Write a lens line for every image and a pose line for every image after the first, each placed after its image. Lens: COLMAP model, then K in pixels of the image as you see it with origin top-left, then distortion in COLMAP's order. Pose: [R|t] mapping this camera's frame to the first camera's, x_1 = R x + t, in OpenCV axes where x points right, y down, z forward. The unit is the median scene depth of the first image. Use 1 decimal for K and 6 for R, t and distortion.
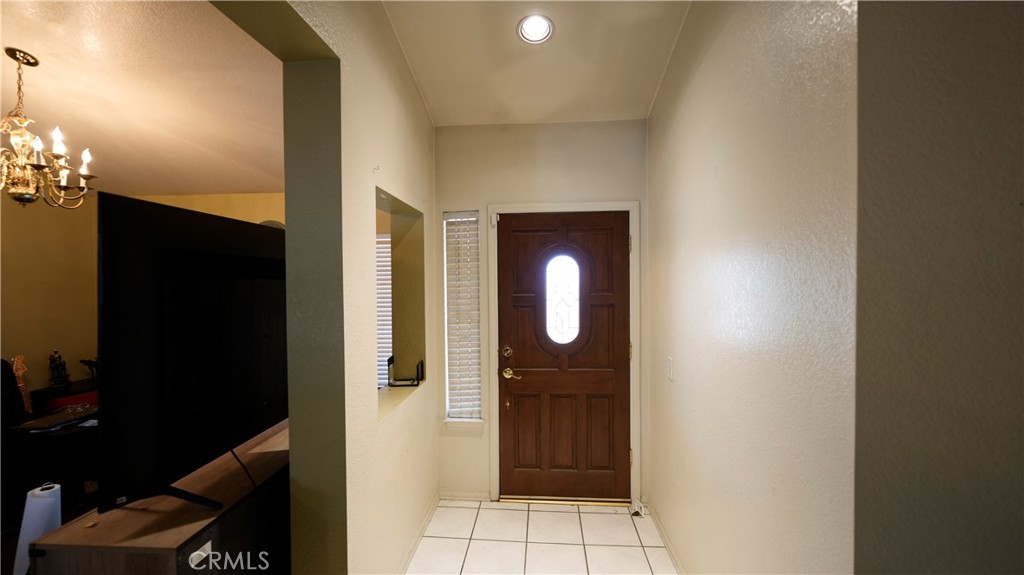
lens RADIAL K [[411.0, 0, 512.1], [0, 411.0, 285.6], [0, 0, 1]] dist [-0.000275, 0.000618]
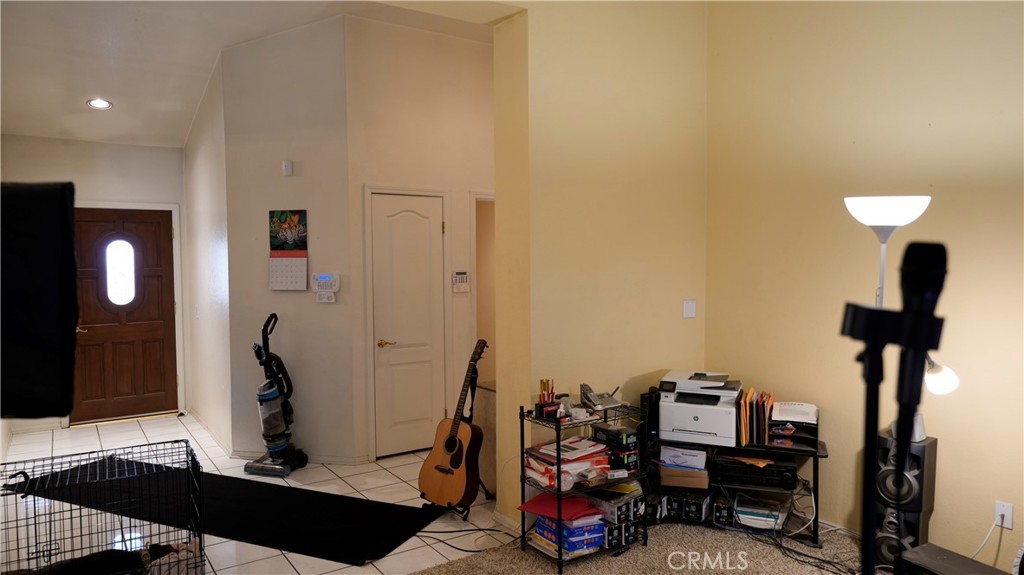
lens RADIAL K [[673.8, 0, 512.5], [0, 673.8, 289.0], [0, 0, 1]] dist [-0.002010, 0.000859]
pose [[0.783246, -0.026370, 0.621153, -0.253736], [0.012878, 0.999574, 0.026197, 0.046341], [-0.621579, -0.012519, 0.783252, -1.595045]]
